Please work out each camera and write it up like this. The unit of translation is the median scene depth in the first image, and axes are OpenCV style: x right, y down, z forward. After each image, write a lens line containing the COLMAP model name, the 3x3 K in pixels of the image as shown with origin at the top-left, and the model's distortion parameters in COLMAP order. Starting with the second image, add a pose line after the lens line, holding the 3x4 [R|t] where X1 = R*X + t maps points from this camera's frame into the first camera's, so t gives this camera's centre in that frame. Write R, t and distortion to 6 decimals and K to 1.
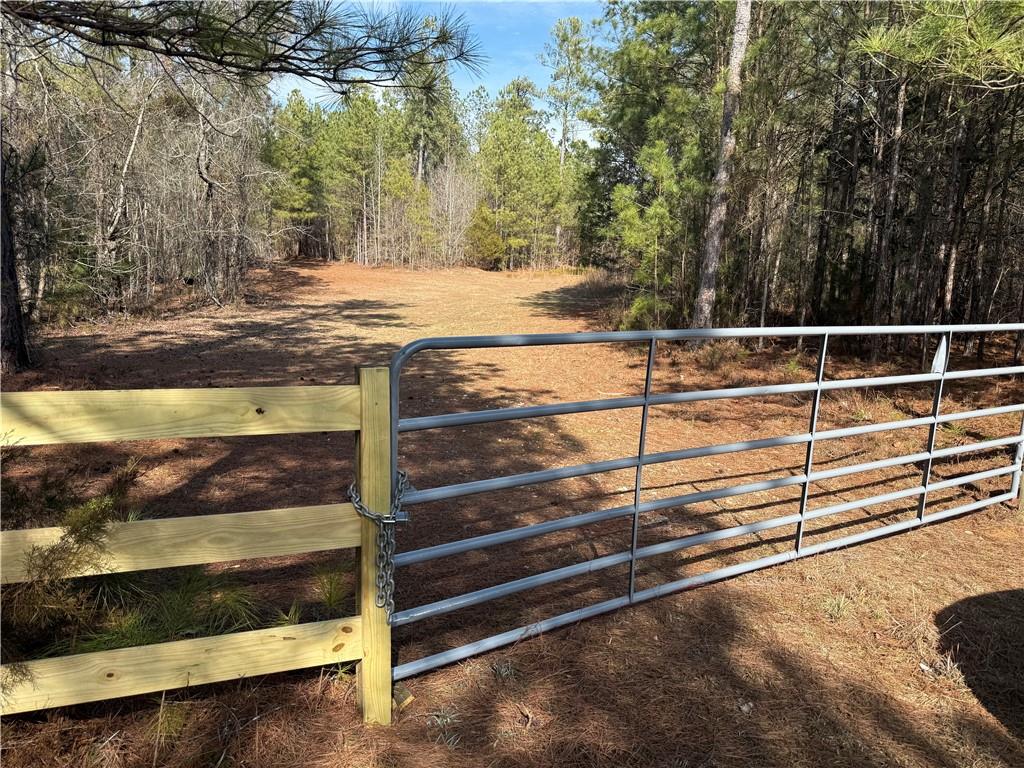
lens RADIAL K [[712.3, 0, 514.8], [0, 712.3, 377.5], [0, 0, 1]] dist [0.186117, -0.344332]
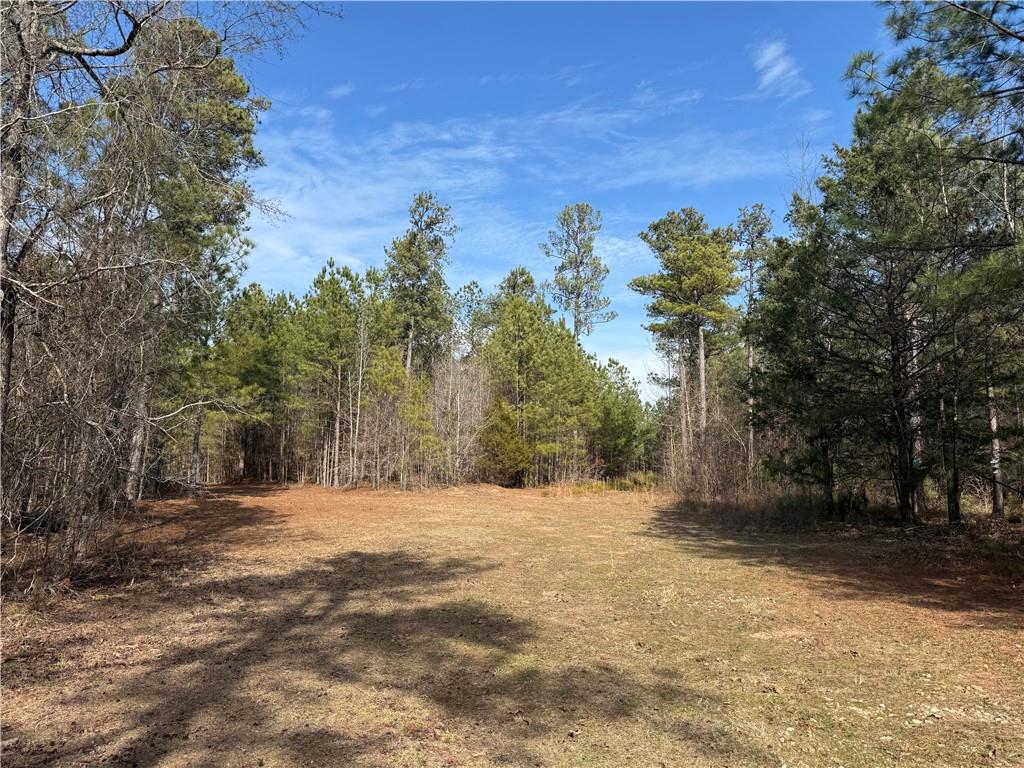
lens RADIAL K [[712.3, 0, 514.8], [0, 712.3, 377.5], [0, 0, 1]] dist [0.186117, -0.344332]
pose [[0.997349, -0.014613, 0.071290, -0.081885], [0.035374, 0.953459, -0.299440, -0.040273], [-0.063596, 0.301168, 0.951448, 0.287416]]
